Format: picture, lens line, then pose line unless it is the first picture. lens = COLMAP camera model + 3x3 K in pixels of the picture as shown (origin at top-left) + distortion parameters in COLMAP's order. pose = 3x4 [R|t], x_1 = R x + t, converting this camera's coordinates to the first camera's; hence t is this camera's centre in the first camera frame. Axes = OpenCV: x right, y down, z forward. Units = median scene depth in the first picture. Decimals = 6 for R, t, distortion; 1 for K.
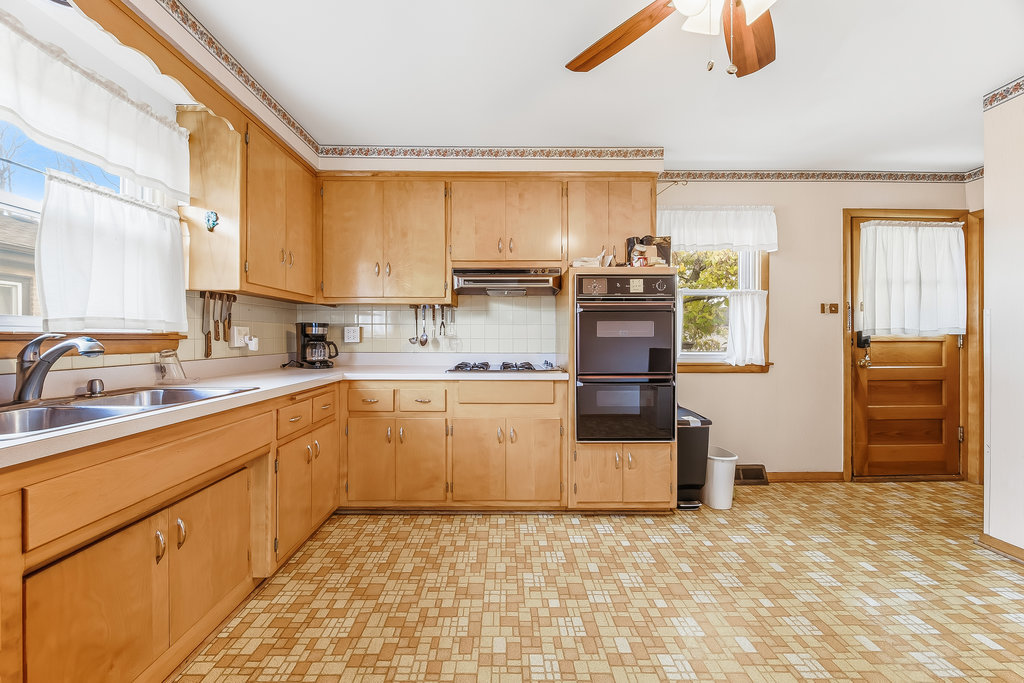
lens RADIAL K [[368.1, 0, 510.8], [0, 368.1, 338.2], [0, 0, 1]] dist [-0.001298, -0.000765]
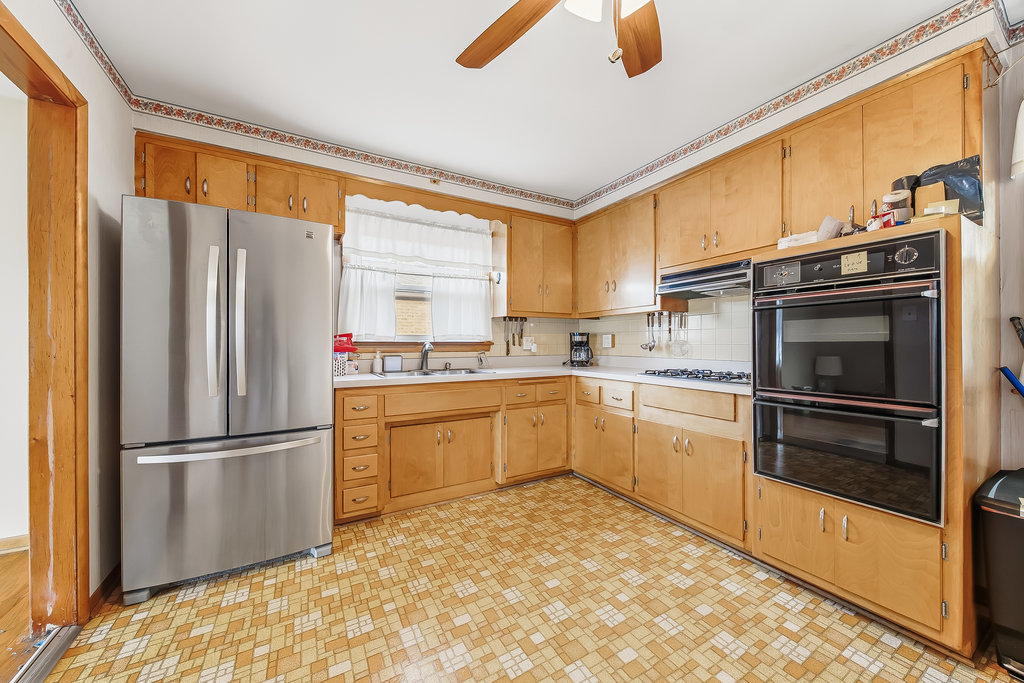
lens RADIAL K [[368.1, 0, 509.4], [0, 368.1, 343.6], [0, 0, 1]] dist [-0.001298, -0.000765]
pose [[0.487191, -0.002250, -0.873293, 0.600904], [0.000858, 0.999997, -0.002098, 0.001144], [0.873295, 0.000273, 0.487192, 0.144898]]
